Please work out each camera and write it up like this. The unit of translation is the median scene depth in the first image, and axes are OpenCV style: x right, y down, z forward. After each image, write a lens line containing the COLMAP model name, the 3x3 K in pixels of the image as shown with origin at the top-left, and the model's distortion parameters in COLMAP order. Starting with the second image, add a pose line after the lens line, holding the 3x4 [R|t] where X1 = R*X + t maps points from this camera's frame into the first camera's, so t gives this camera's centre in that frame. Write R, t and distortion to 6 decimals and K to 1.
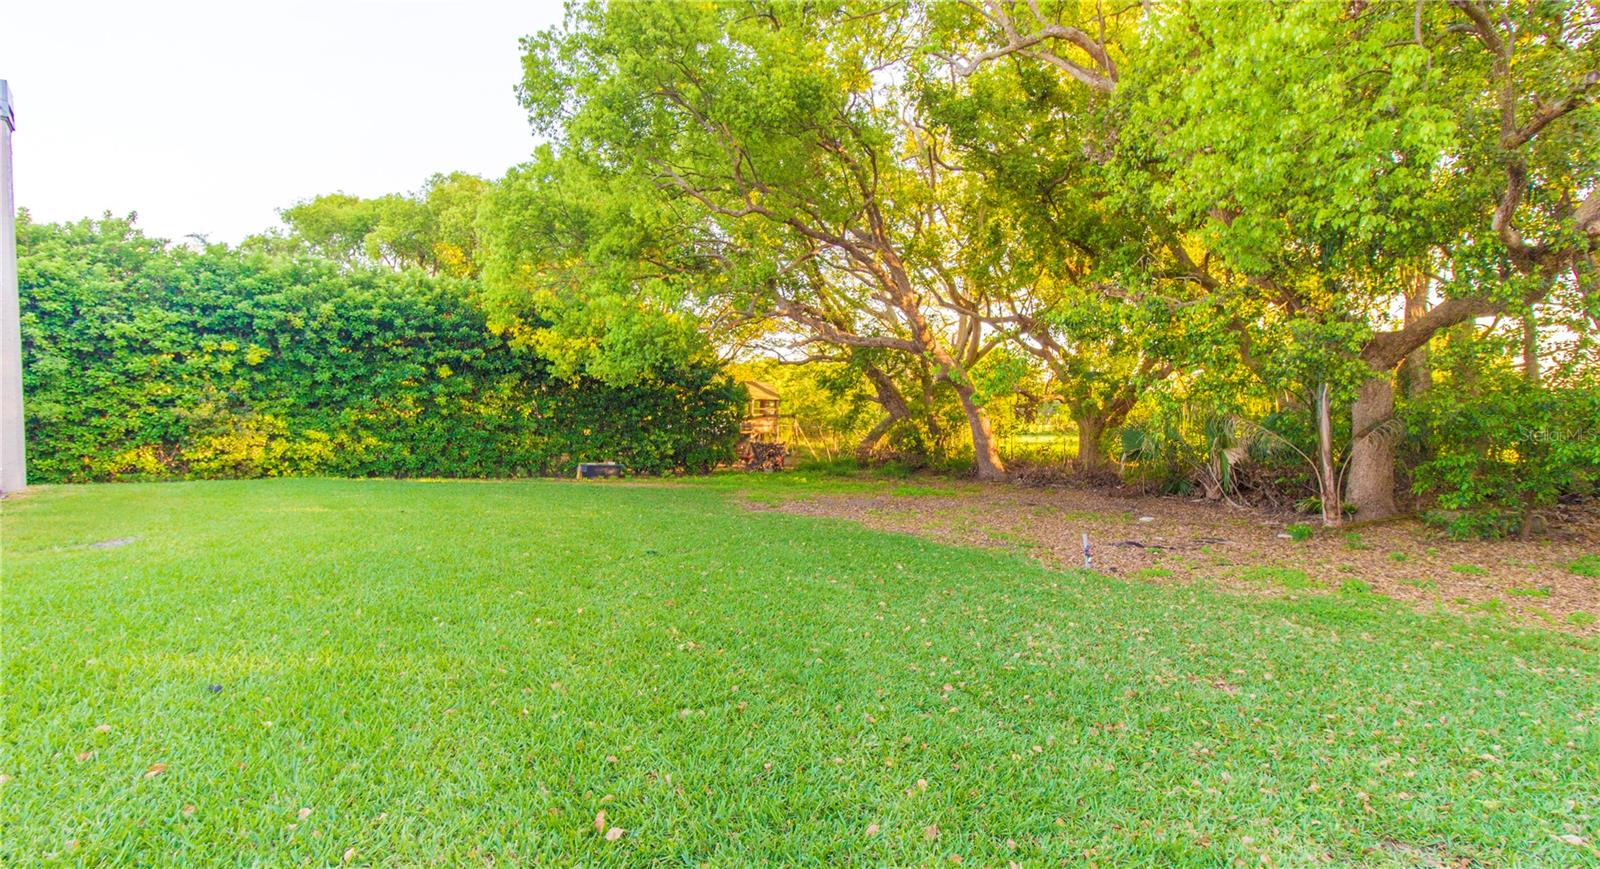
lens RADIAL K [[742.7, 0, 807.0], [0, 742.7, 436.1], [0, 0, 1]] dist [0.003618, -0.000001]
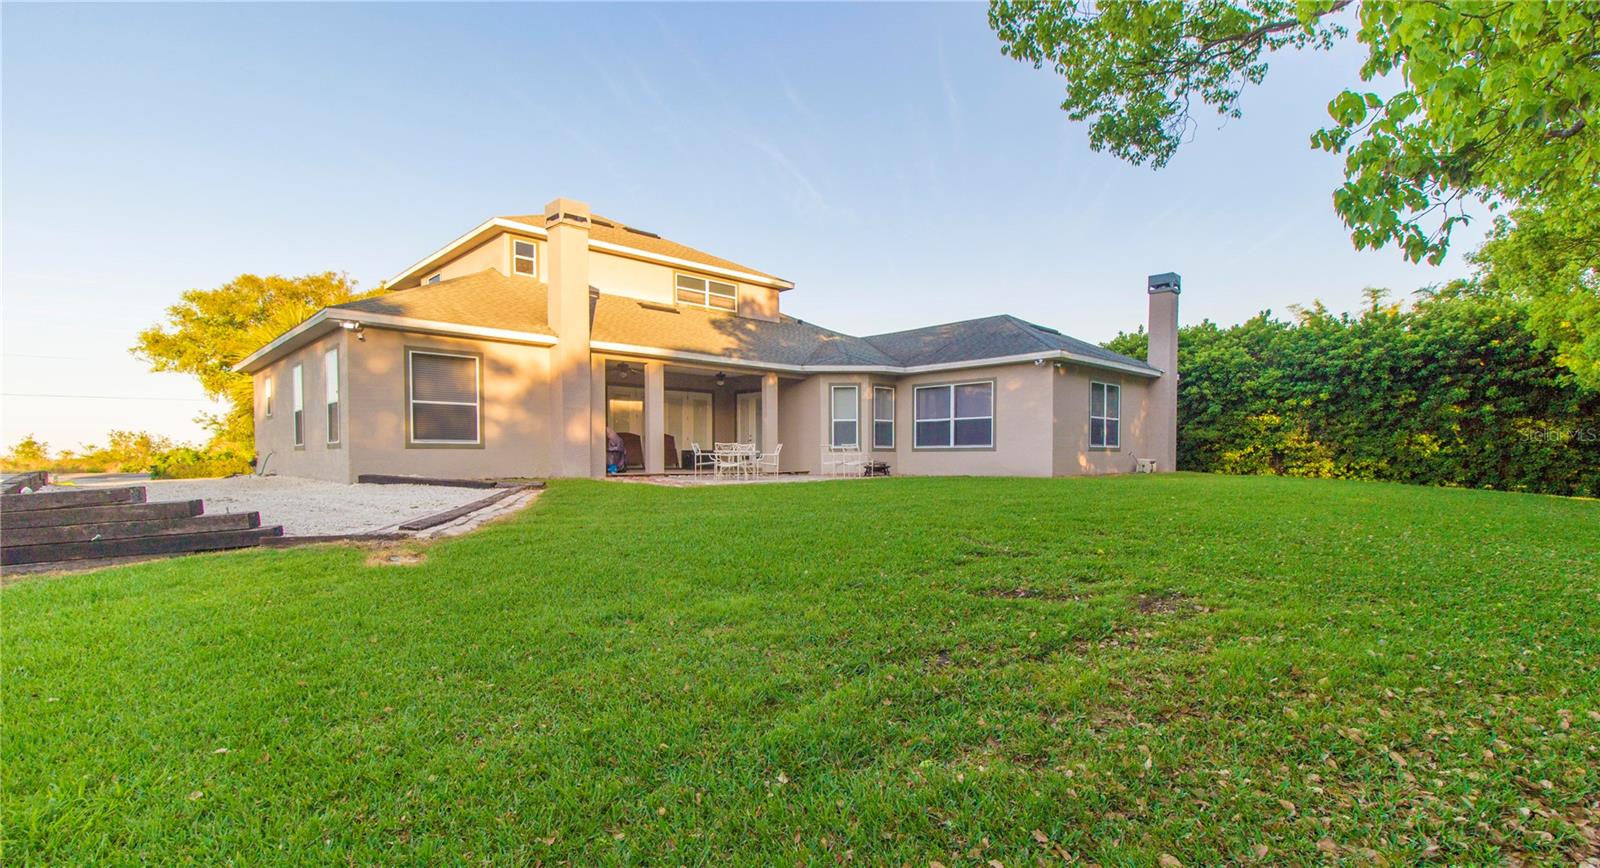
lens RADIAL K [[742.7, 0, 793.3], [0, 742.7, 439.0], [0, 0, 1]] dist [0.003618, -0.000001]
pose [[0.062255, -0.023046, -0.997794, 0.544873], [-0.028265, 0.999292, -0.024844, 0.037549], [0.997660, 0.029750, 0.061559, -0.087371]]
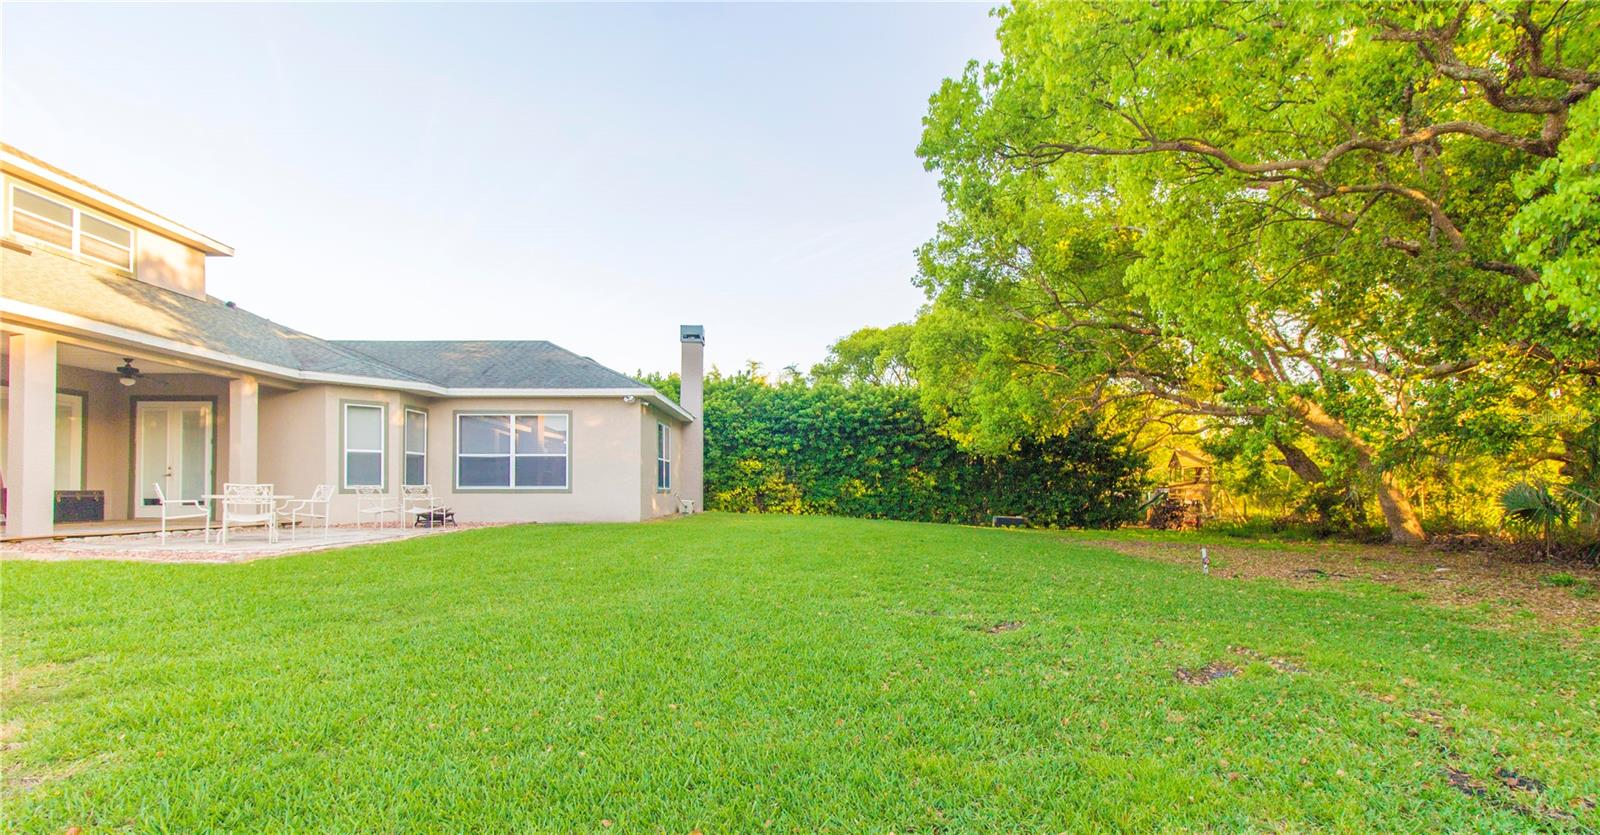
lens RADIAL K [[737.9, 0, 797.5], [0, 737.9, 428.4], [0, 0, 1]] dist [0.018899, 0.000814]
pose [[0.769641, -0.053381, -0.636241, 0.315031], [-0.019259, 0.994104, -0.106702, 0.032882], [0.638186, 0.094376, 0.764076, -0.281962]]
